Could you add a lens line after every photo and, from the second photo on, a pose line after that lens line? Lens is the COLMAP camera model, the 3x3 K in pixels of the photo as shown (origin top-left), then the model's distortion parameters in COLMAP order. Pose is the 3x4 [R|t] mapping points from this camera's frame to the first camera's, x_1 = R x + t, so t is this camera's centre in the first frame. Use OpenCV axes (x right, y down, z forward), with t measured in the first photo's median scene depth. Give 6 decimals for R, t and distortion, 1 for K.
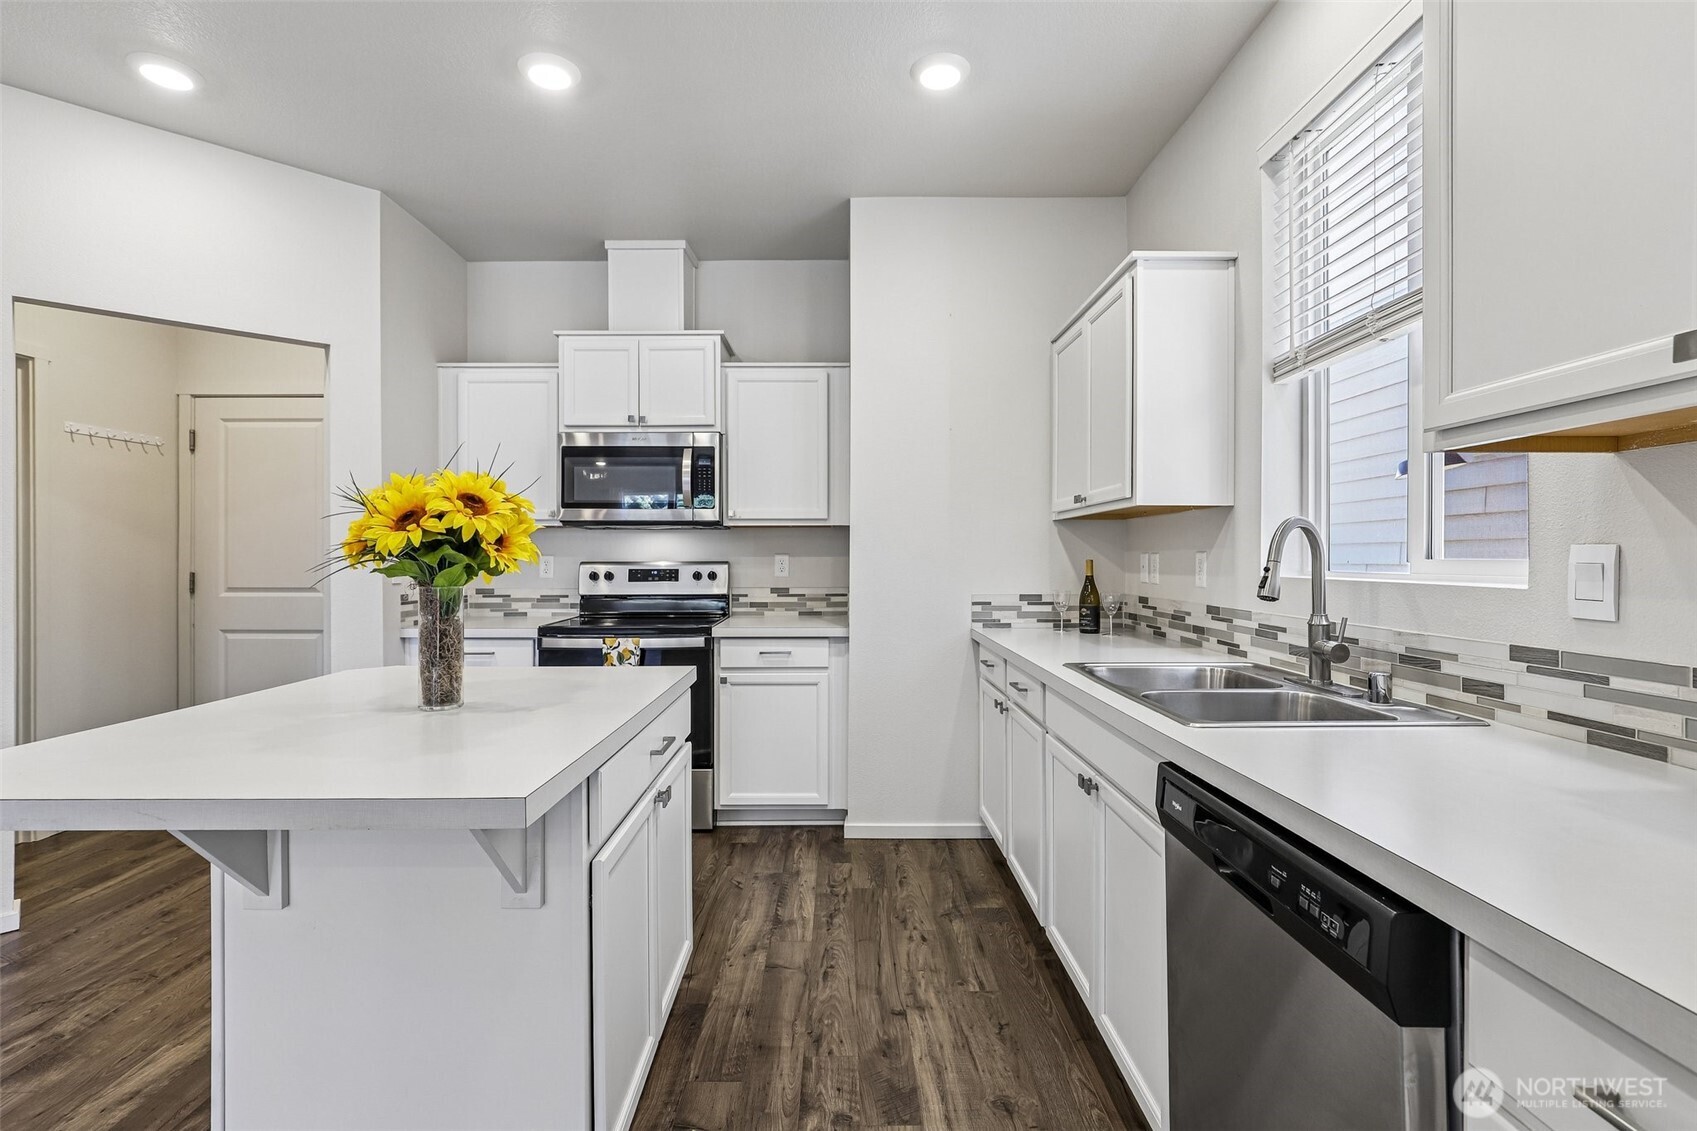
lens RADIAL K [[796.8, 0, 845.6], [0, 796.8, 554.2], [0, 0, 1]] dist [-0.011167, 0.005478]
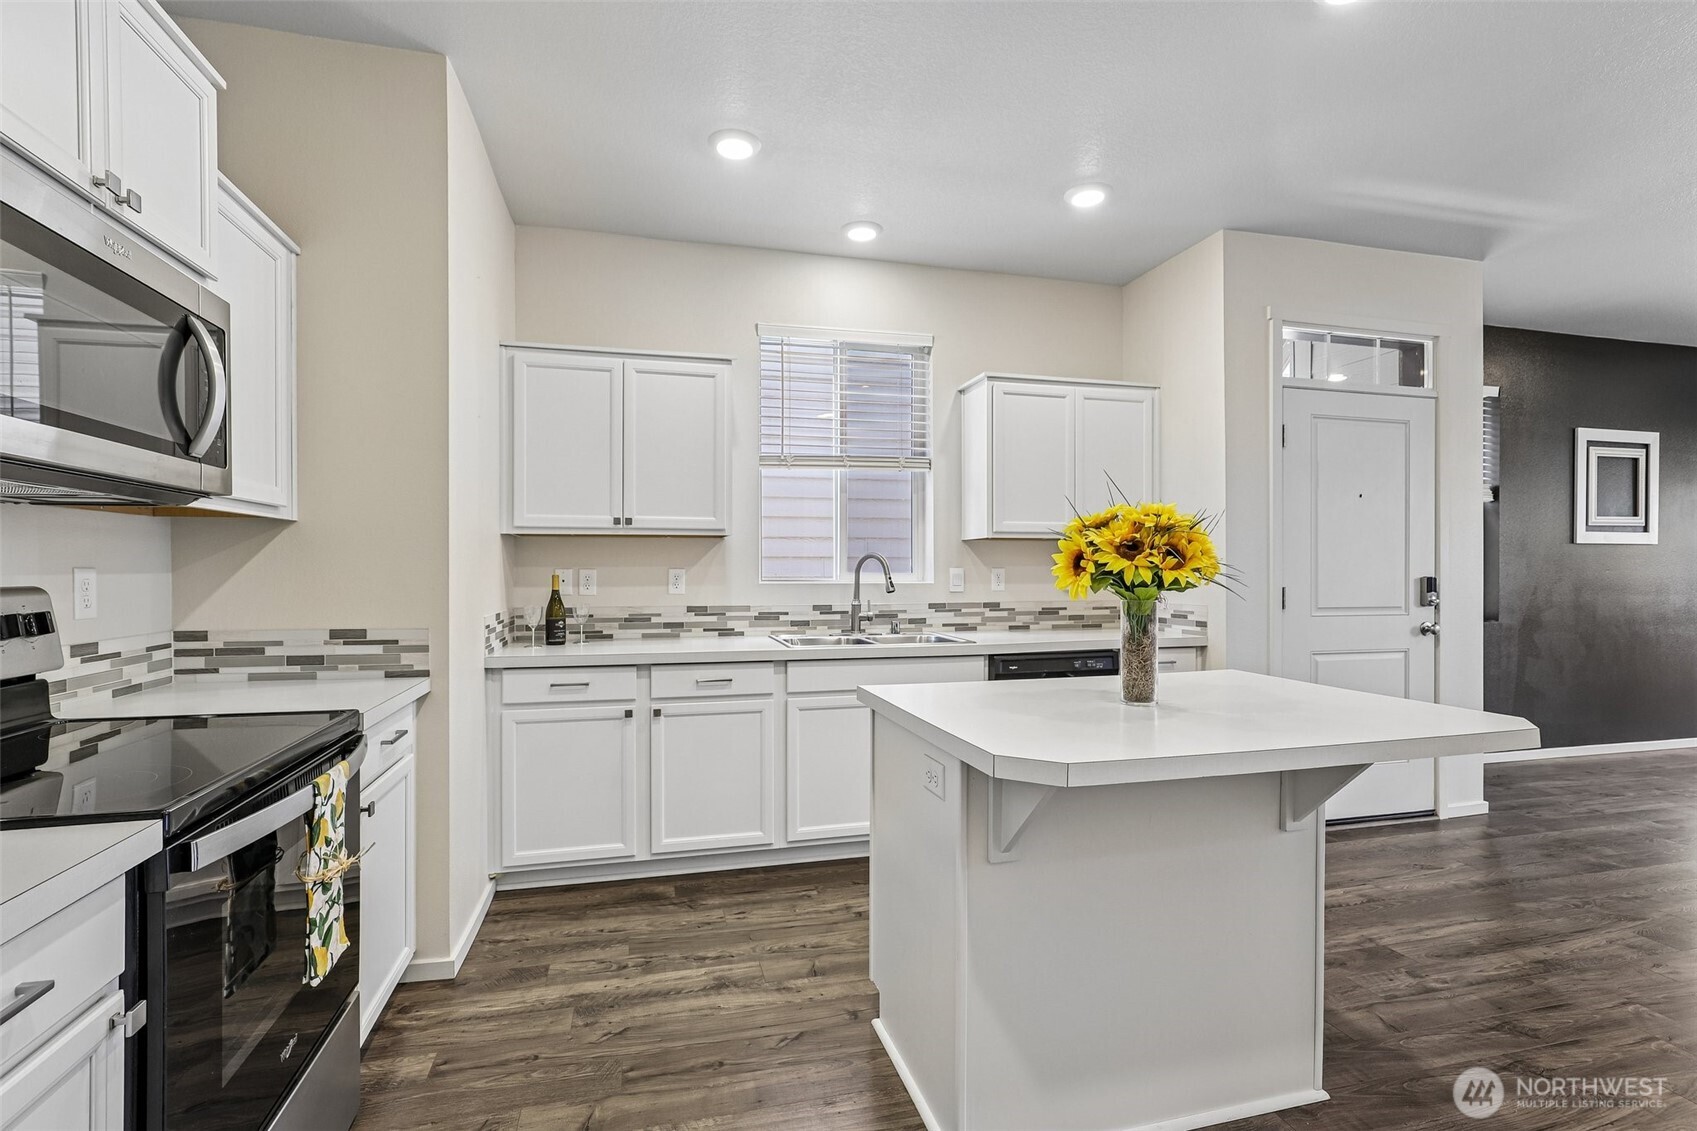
lens RADIAL K [[796.8, 0, 836.8], [0, 796.8, 573.5], [0, 0, 1]] dist [-0.011167, 0.005478]
pose [[-0.246745, -0.005351, 0.969066, -0.774756], [-0.002942, 0.999984, 0.004773, -0.000832], [-0.969076, -0.001674, -0.246757, 0.870779]]
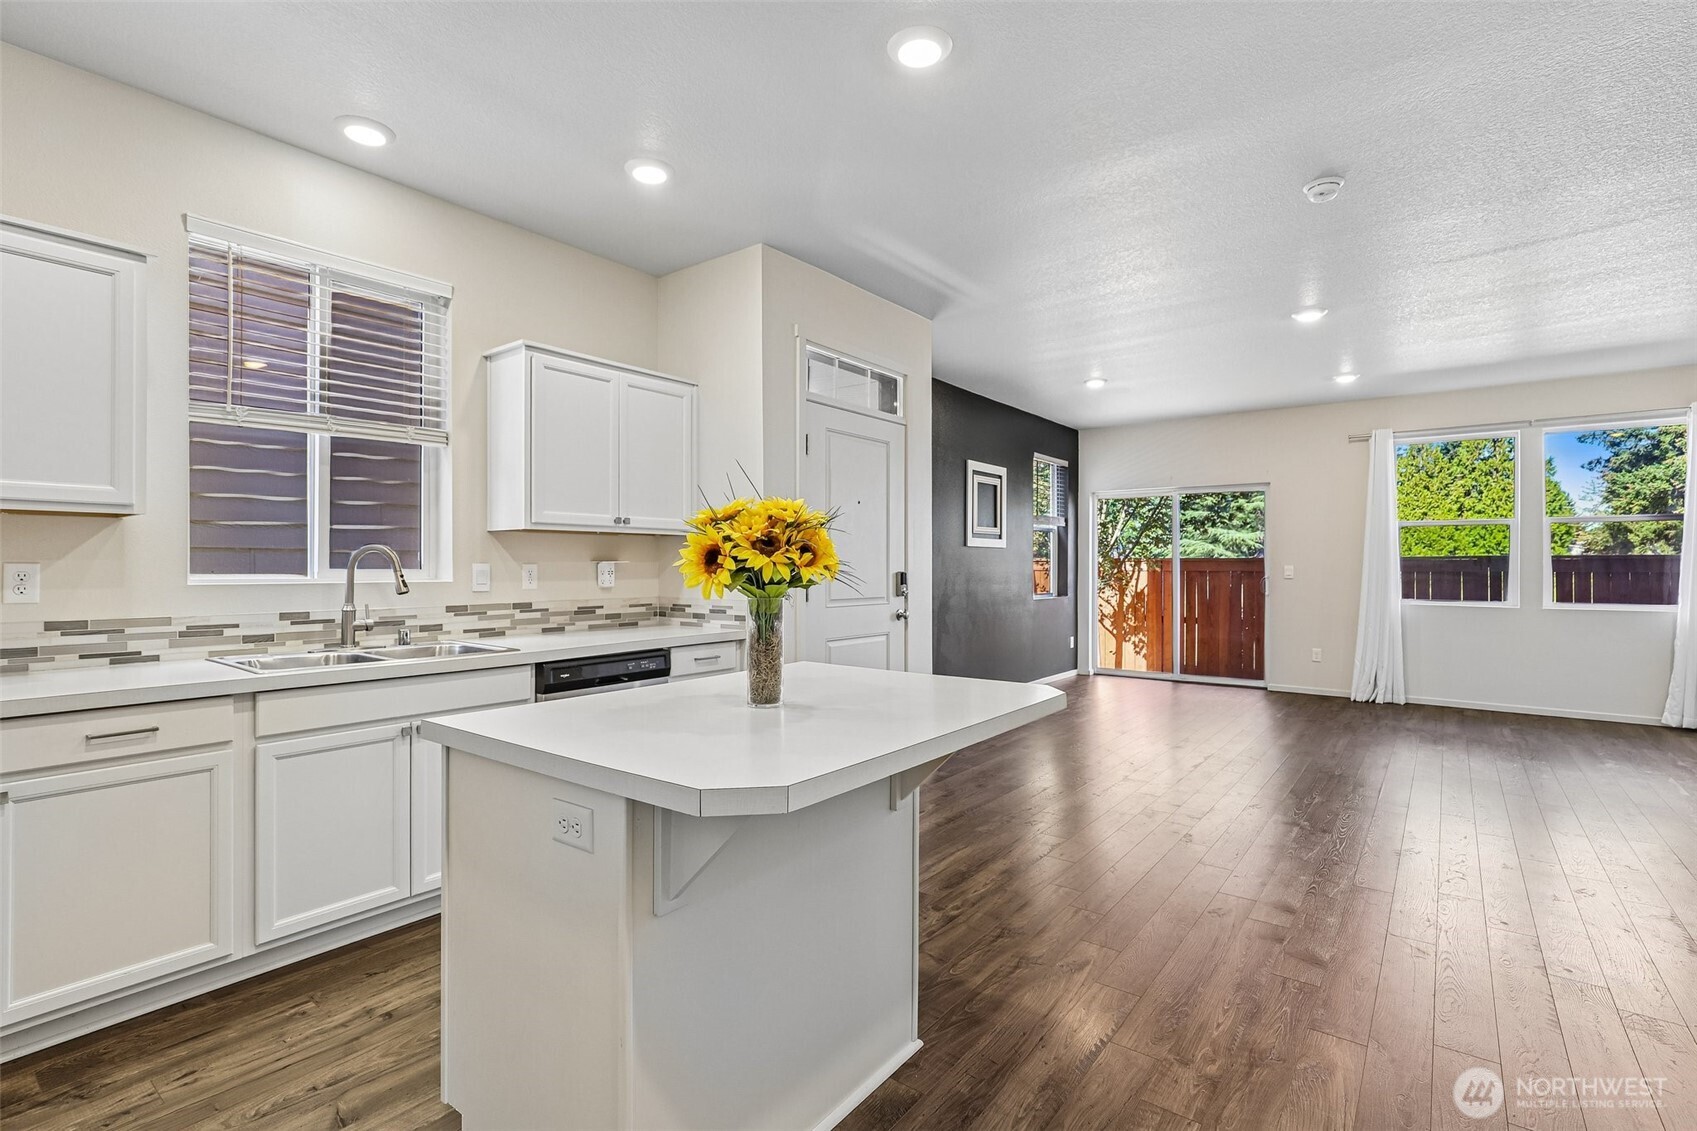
lens RADIAL K [[796.8, 0, 848.1], [0, 796.8, 565.4], [0, 0, 1]] dist [-0.011167, 0.005478]
pose [[-0.792307, -0.001724, 0.610120, -0.652075], [-0.003900, 0.999990, -0.002240, -0.001095], [-0.610110, -0.004154, -0.792306, 0.923228]]
